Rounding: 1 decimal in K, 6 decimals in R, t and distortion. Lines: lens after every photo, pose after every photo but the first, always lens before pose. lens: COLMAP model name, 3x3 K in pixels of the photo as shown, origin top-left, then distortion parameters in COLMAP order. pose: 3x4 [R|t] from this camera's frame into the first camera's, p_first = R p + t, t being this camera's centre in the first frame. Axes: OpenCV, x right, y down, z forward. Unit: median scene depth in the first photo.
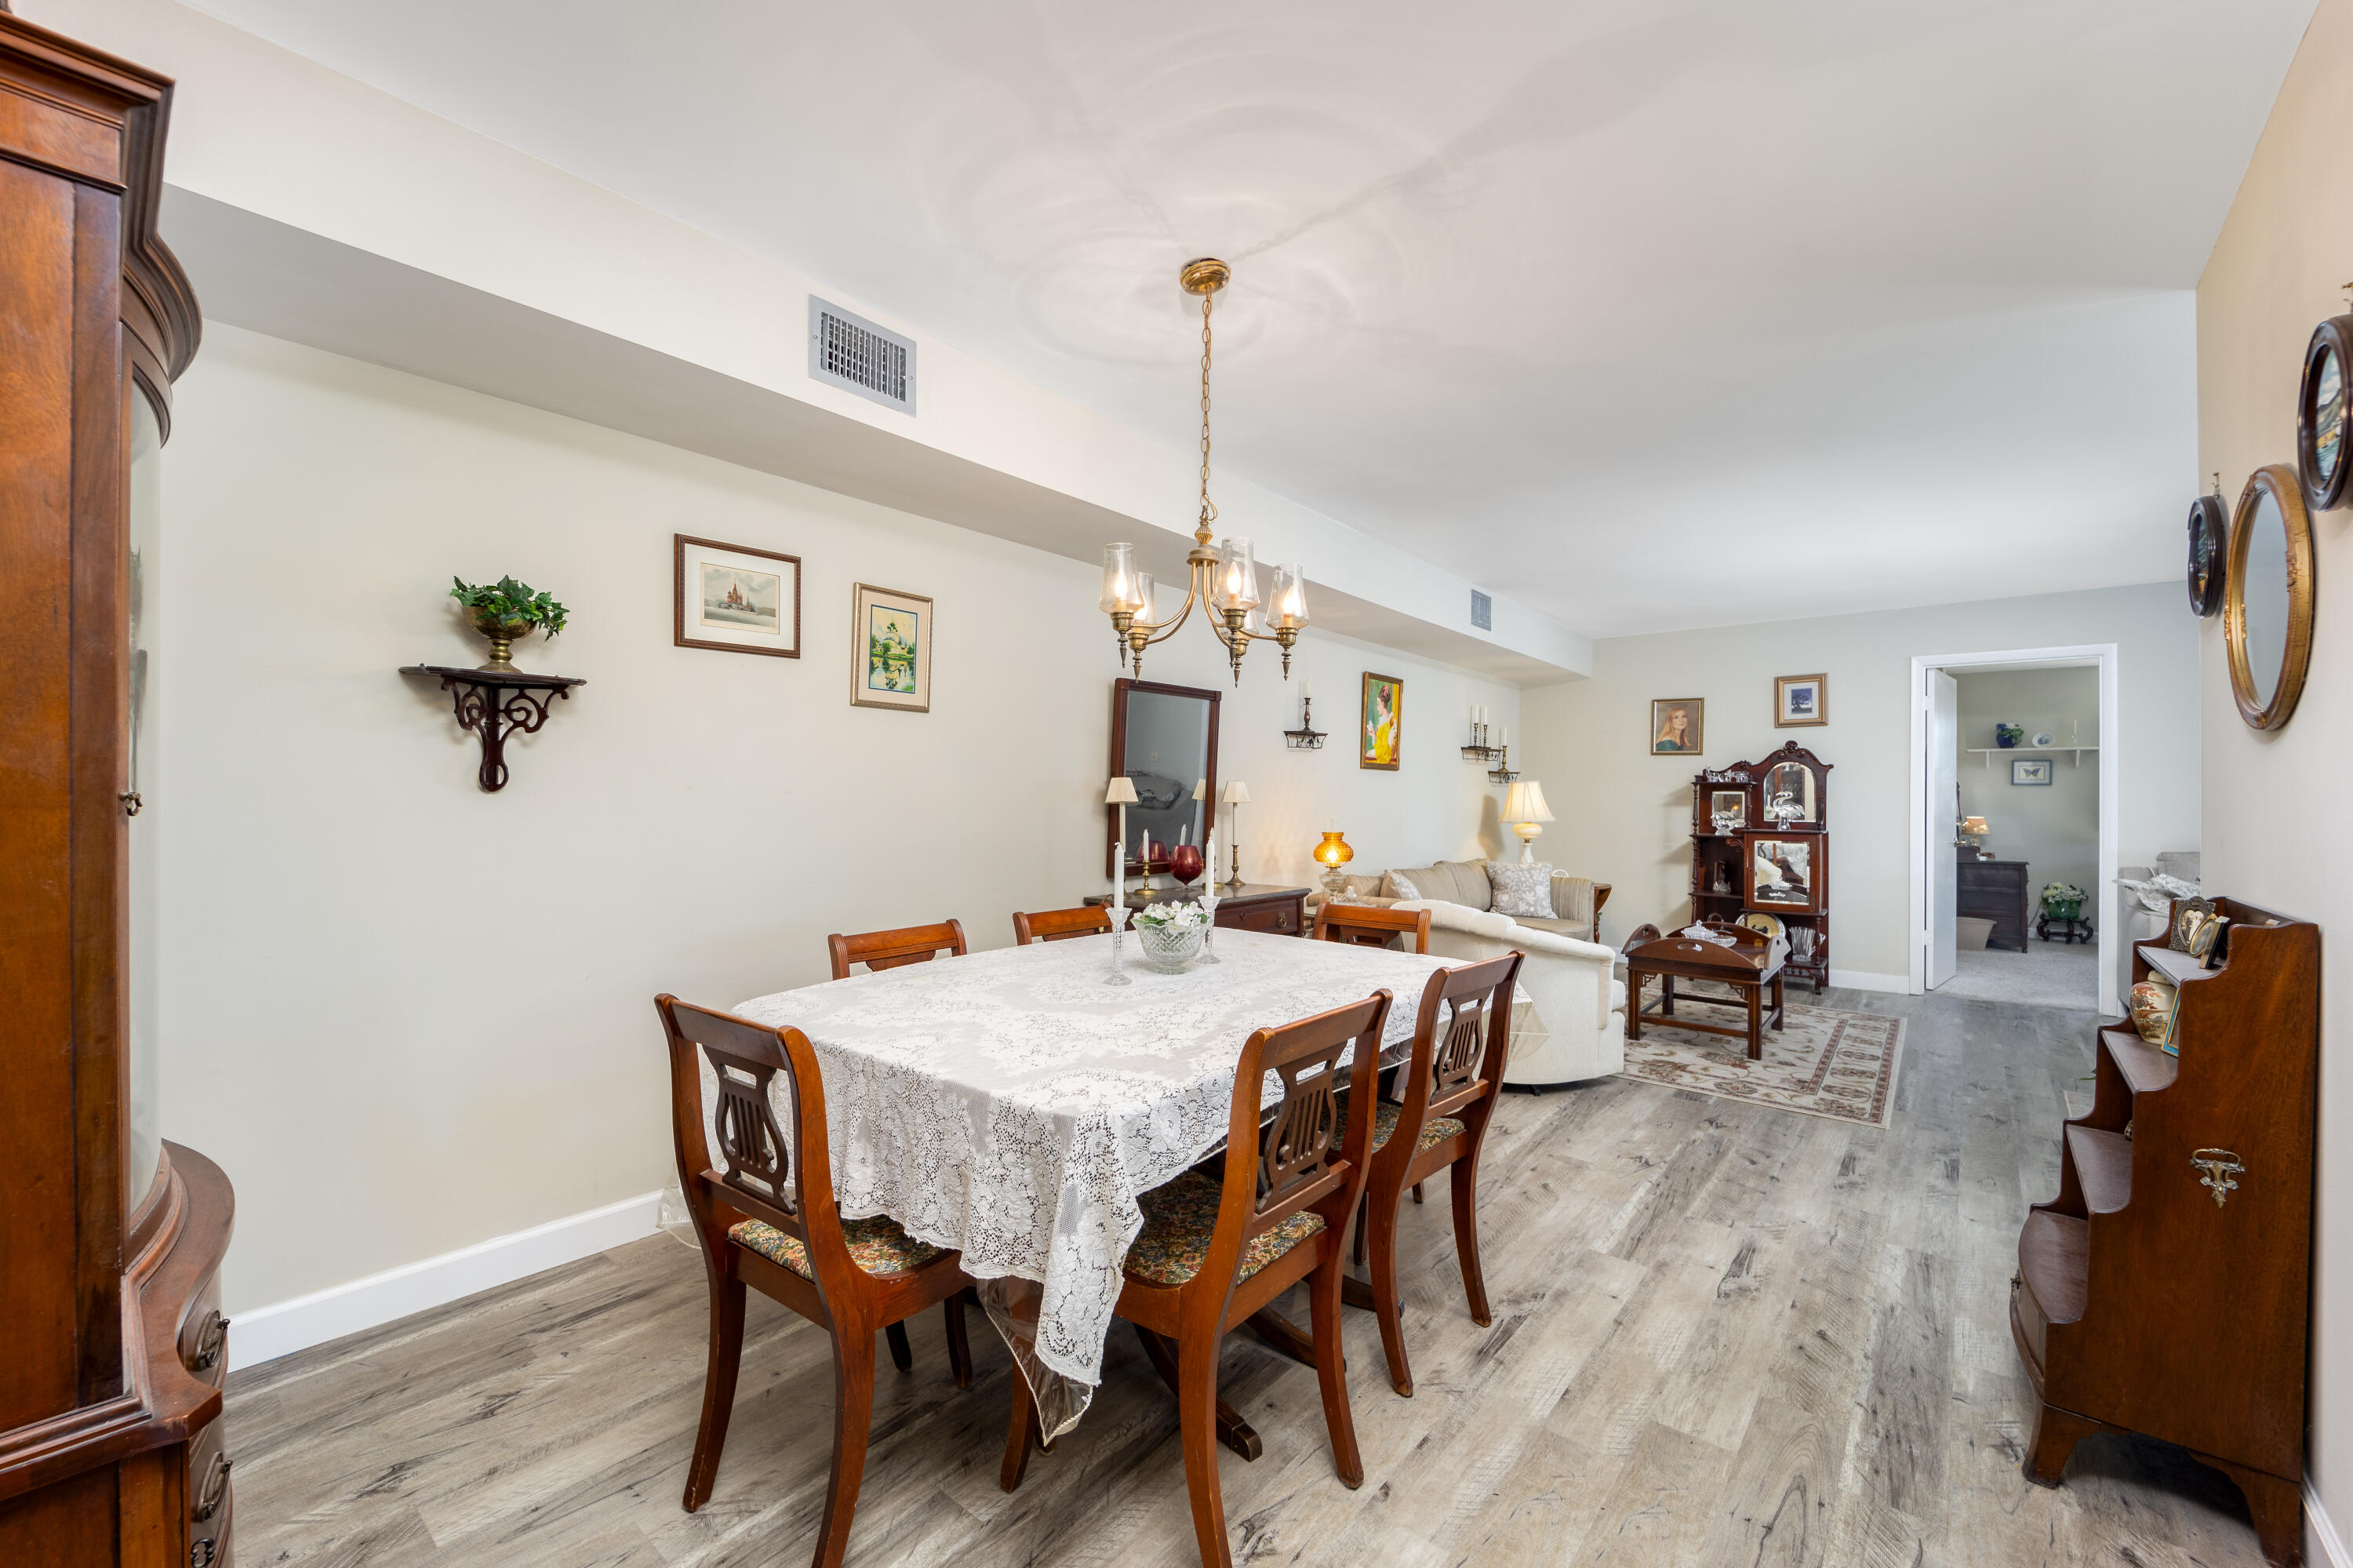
lens RADIAL K [[932.9, 0, 1173.7], [0, 932.9, 792.4], [0, 0, 1]] dist [-0.000273, -0.000005]
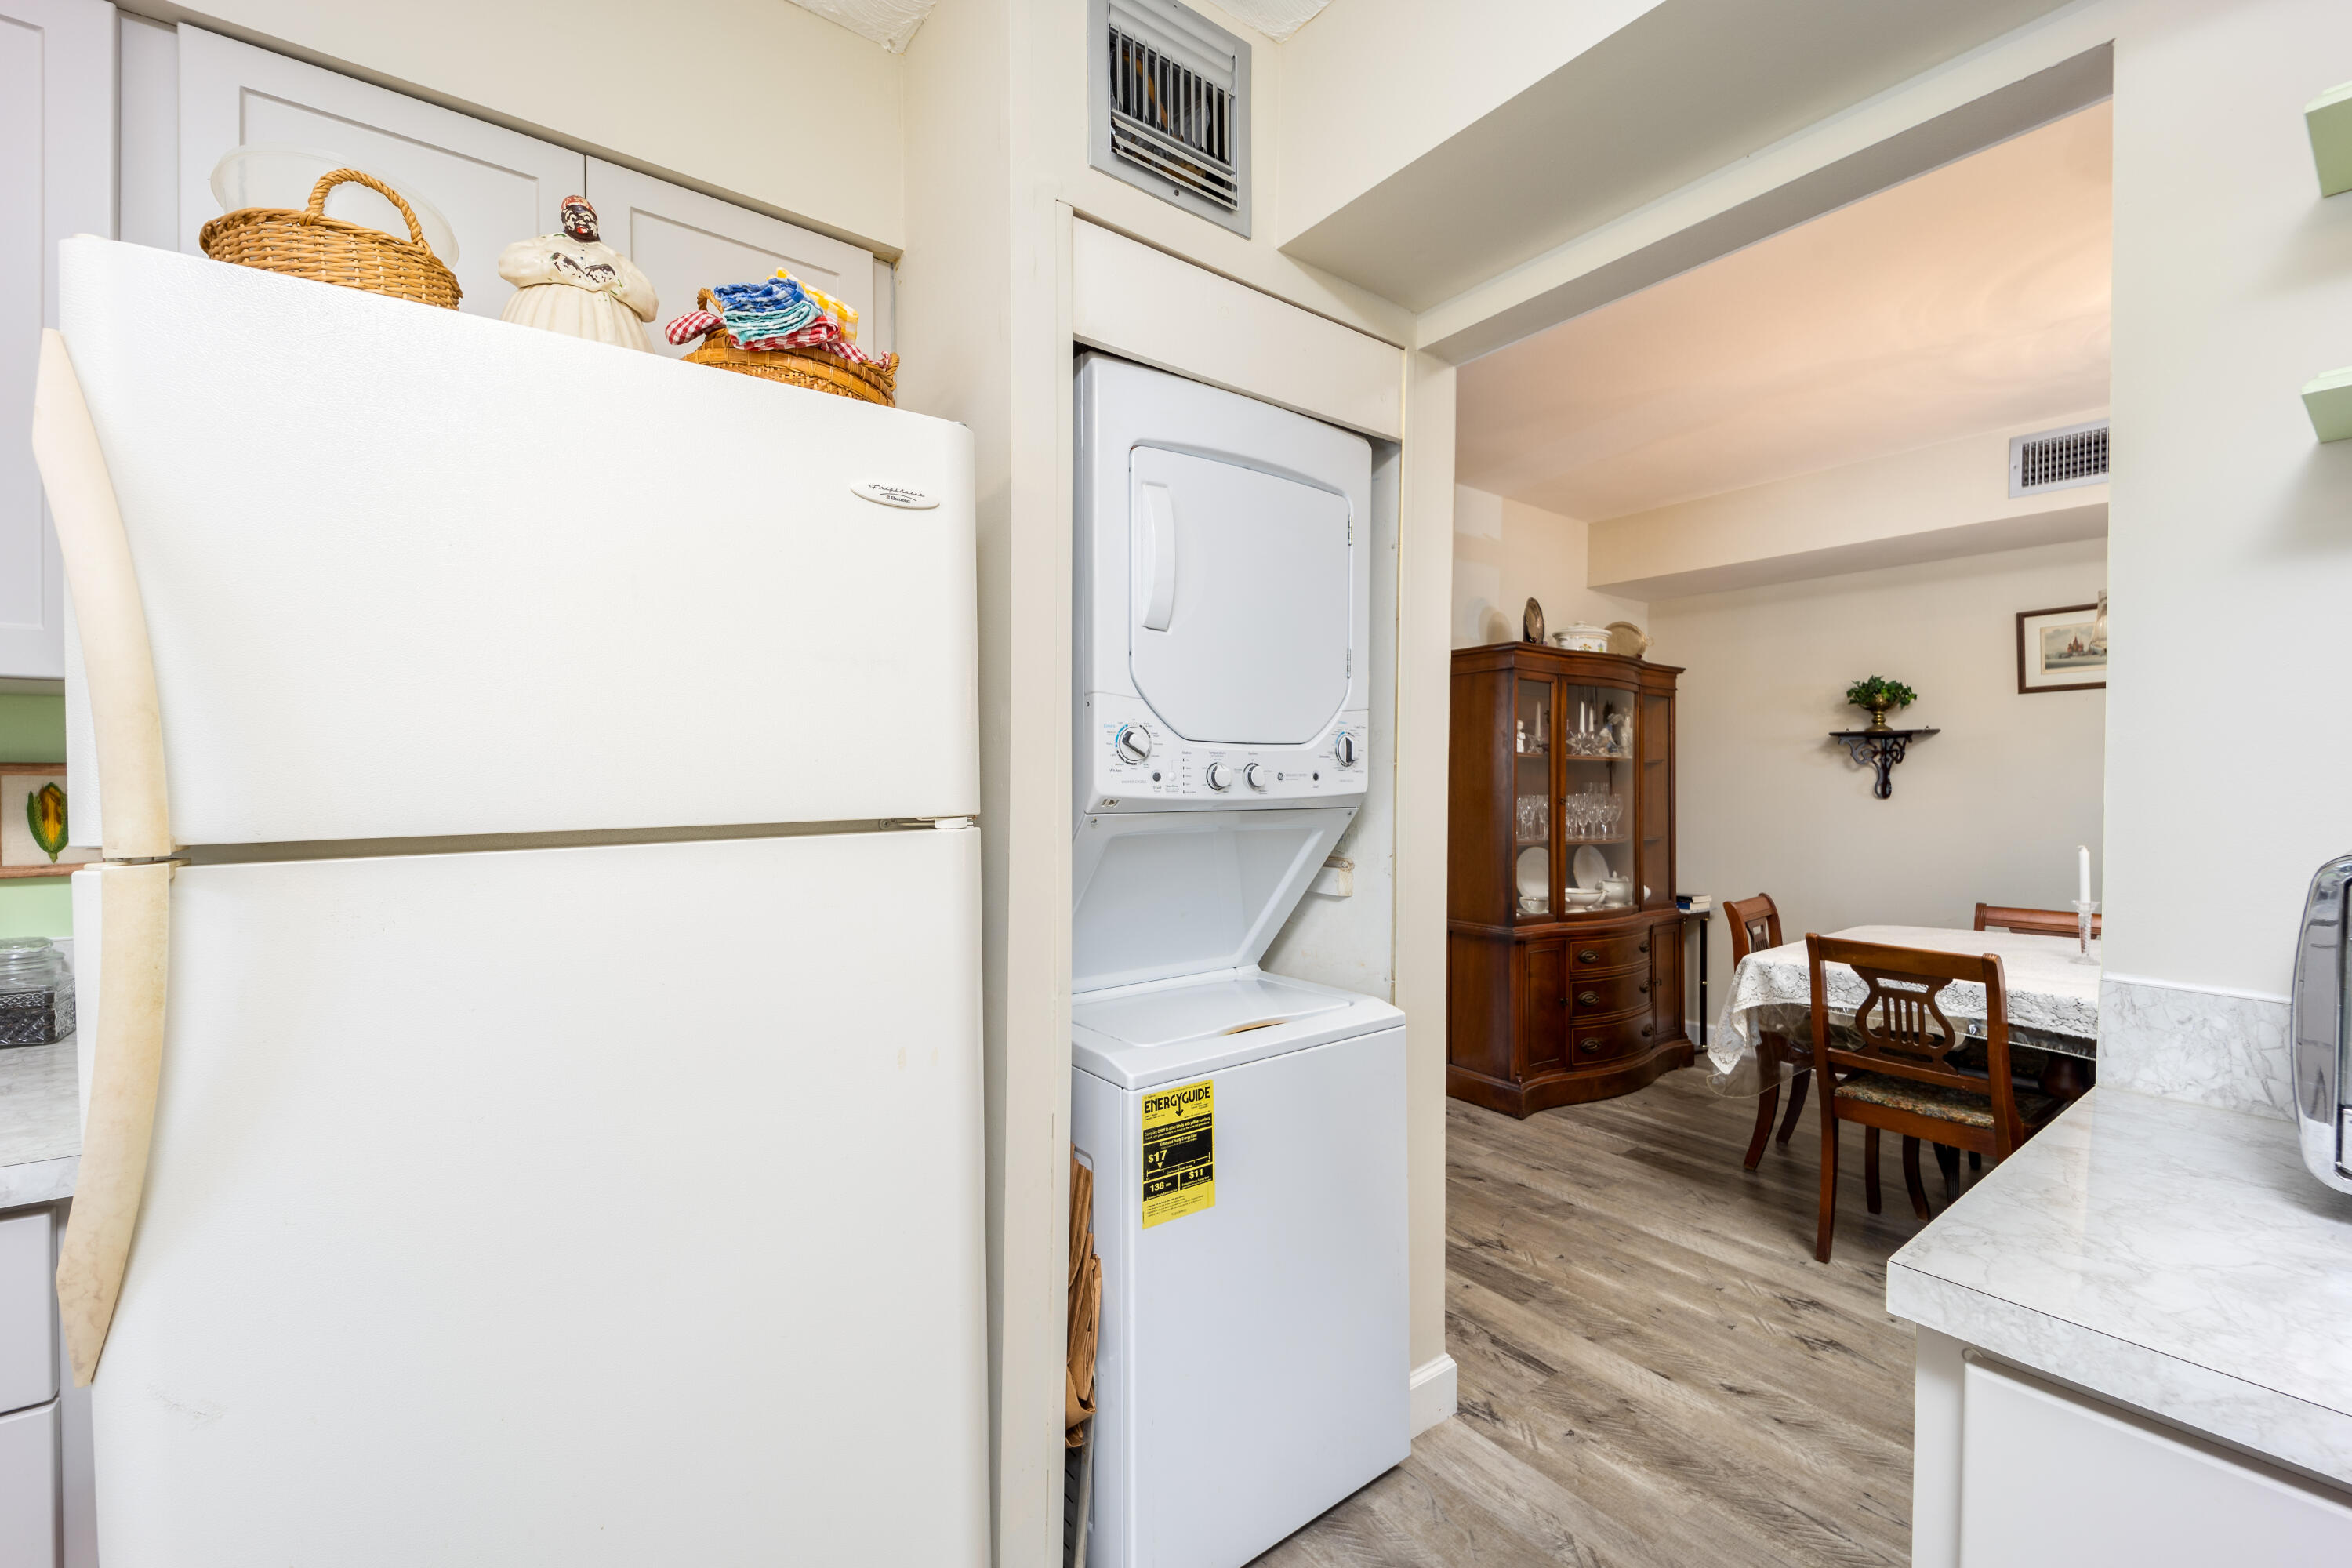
lens RADIAL K [[932.5, 0, 1157.7], [0, 932.5, 790.3], [0, 0, 1]] dist [-0.000273, -0.000005]
pose [[-0.240026, -0.001923, -0.970765, 1.252950], [-0.001929, 0.999997, -0.001504, -0.012097], [0.970765, 0.001511, -0.240029, 0.112210]]
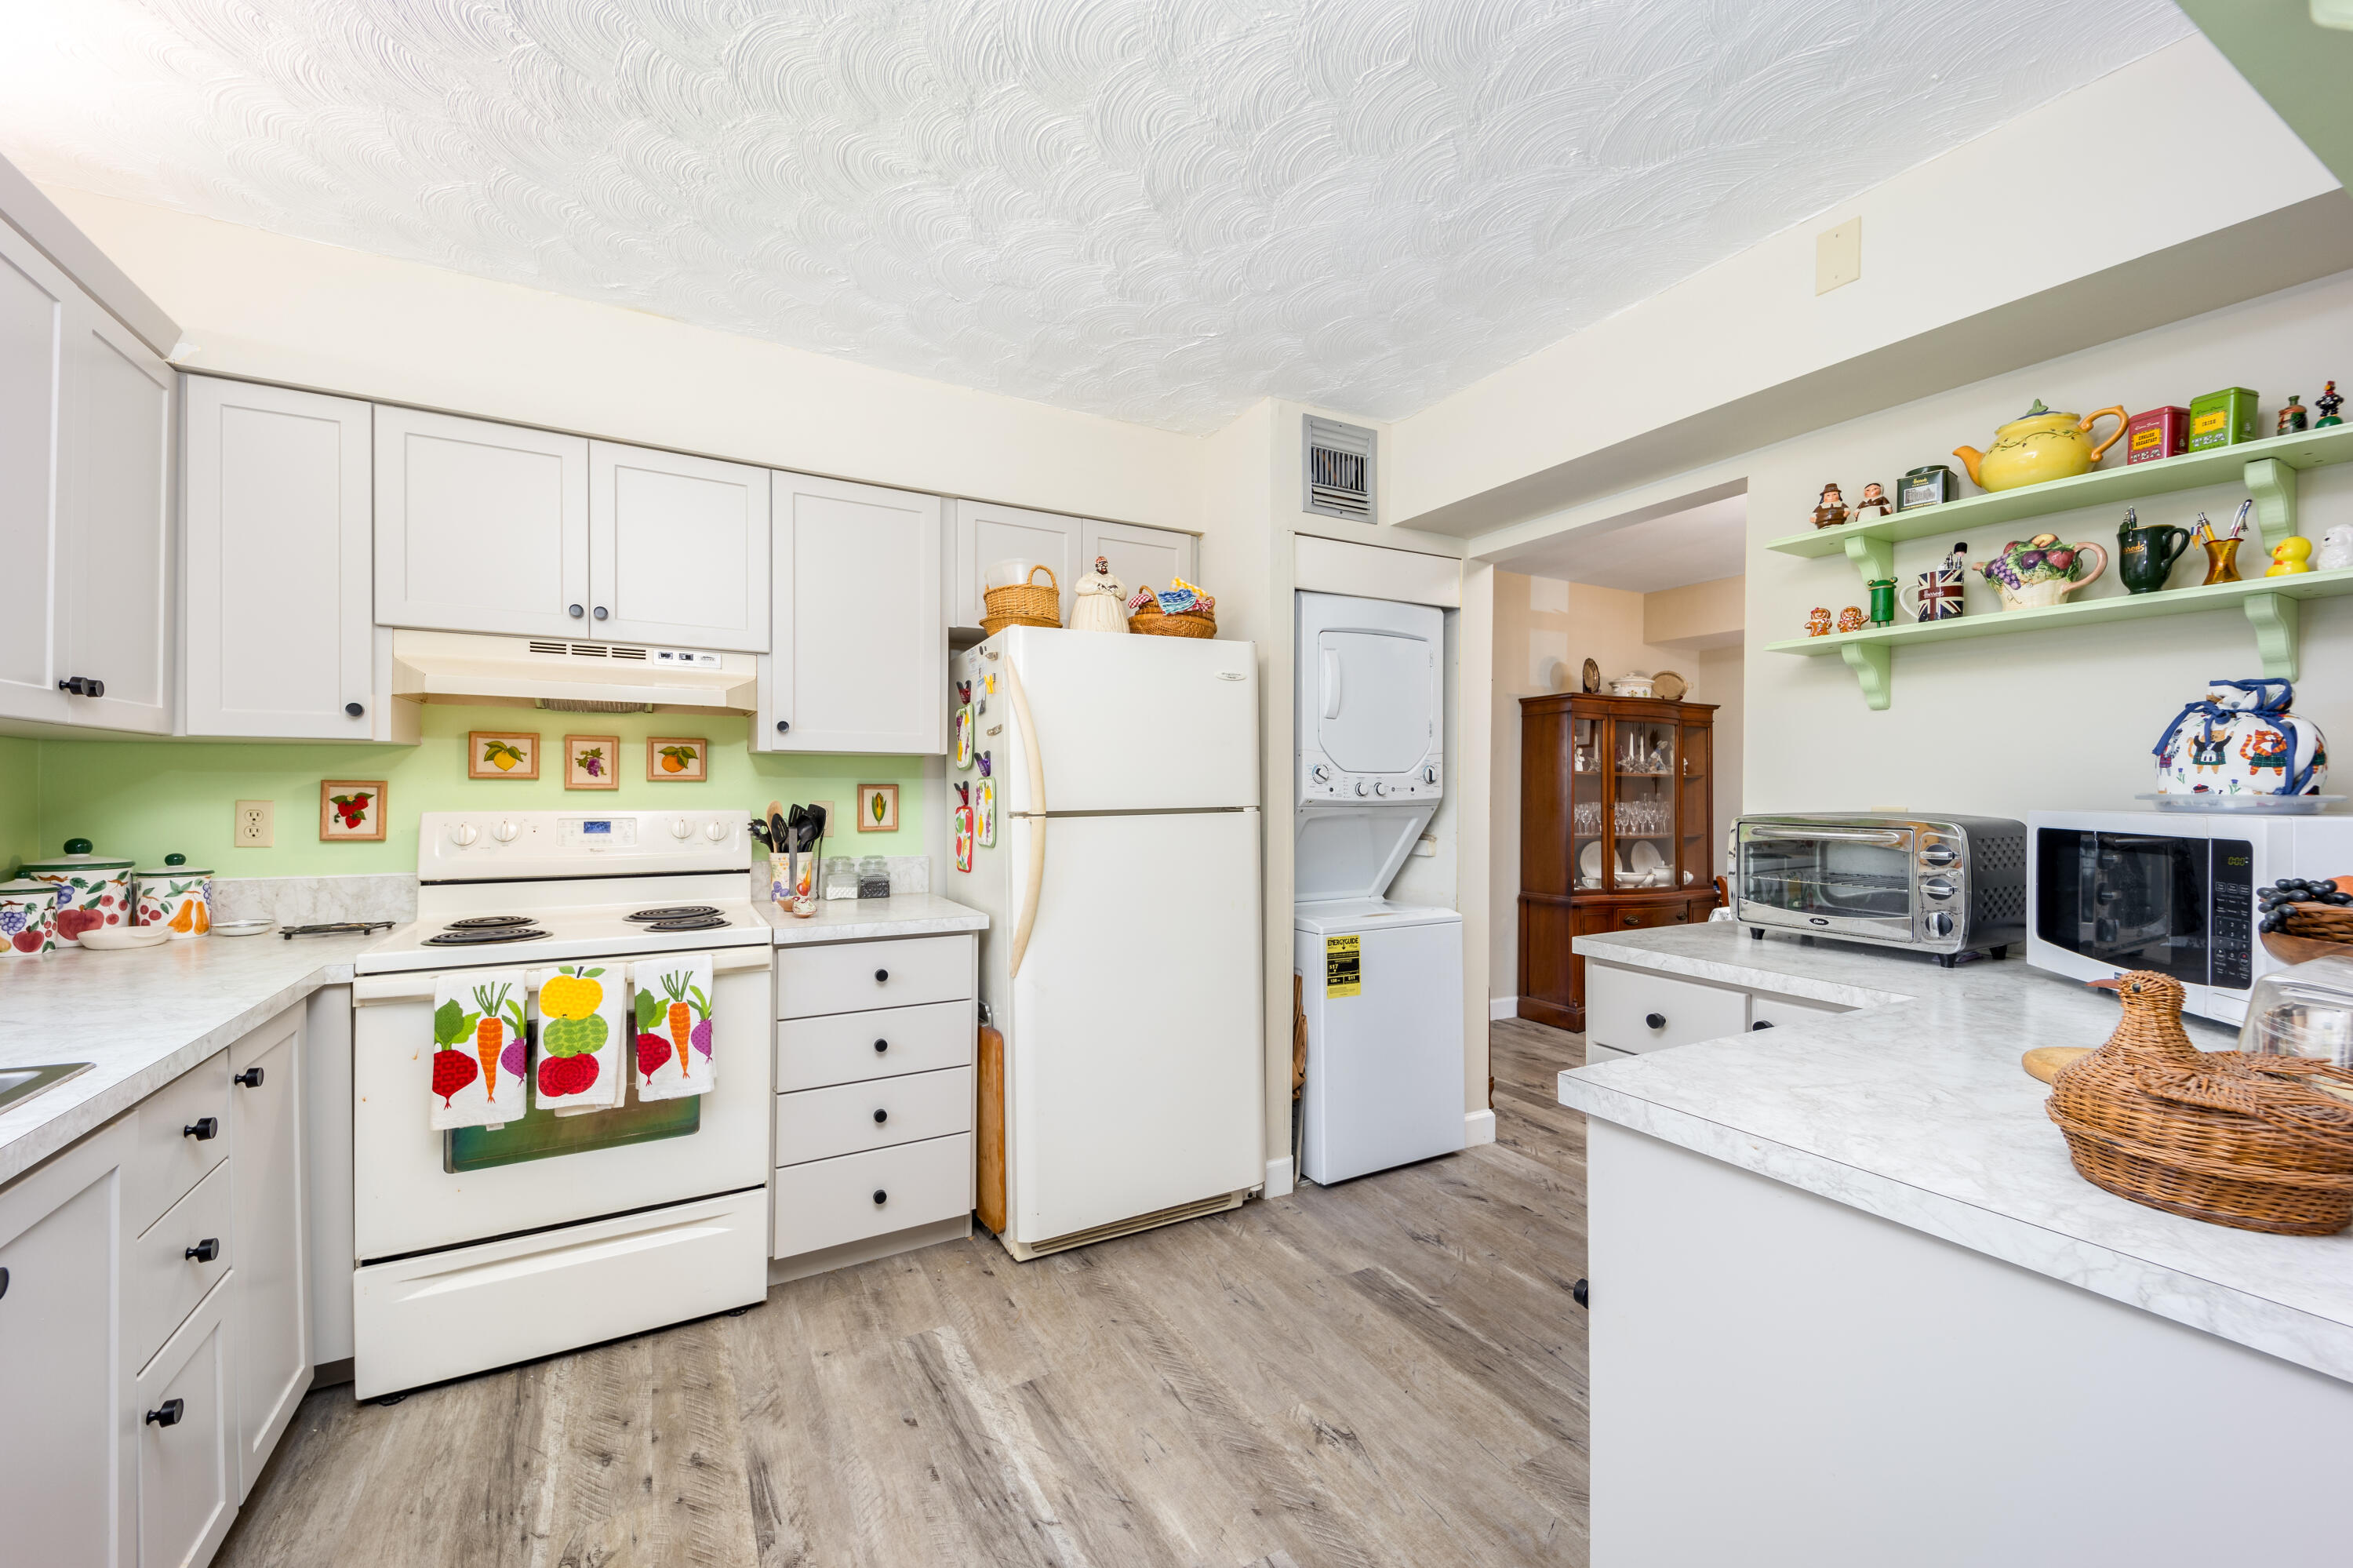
lens RADIAL K [[932.9, 0, 1204.1], [0, 932.9, 778.8], [0, 0, 1]] dist [-0.000273, -0.000005]
pose [[-0.330099, -0.025499, -0.943602, 1.797439], [-0.002927, 0.999658, -0.025990, -0.004704], [0.943942, -0.005817, -0.330060, 0.200914]]
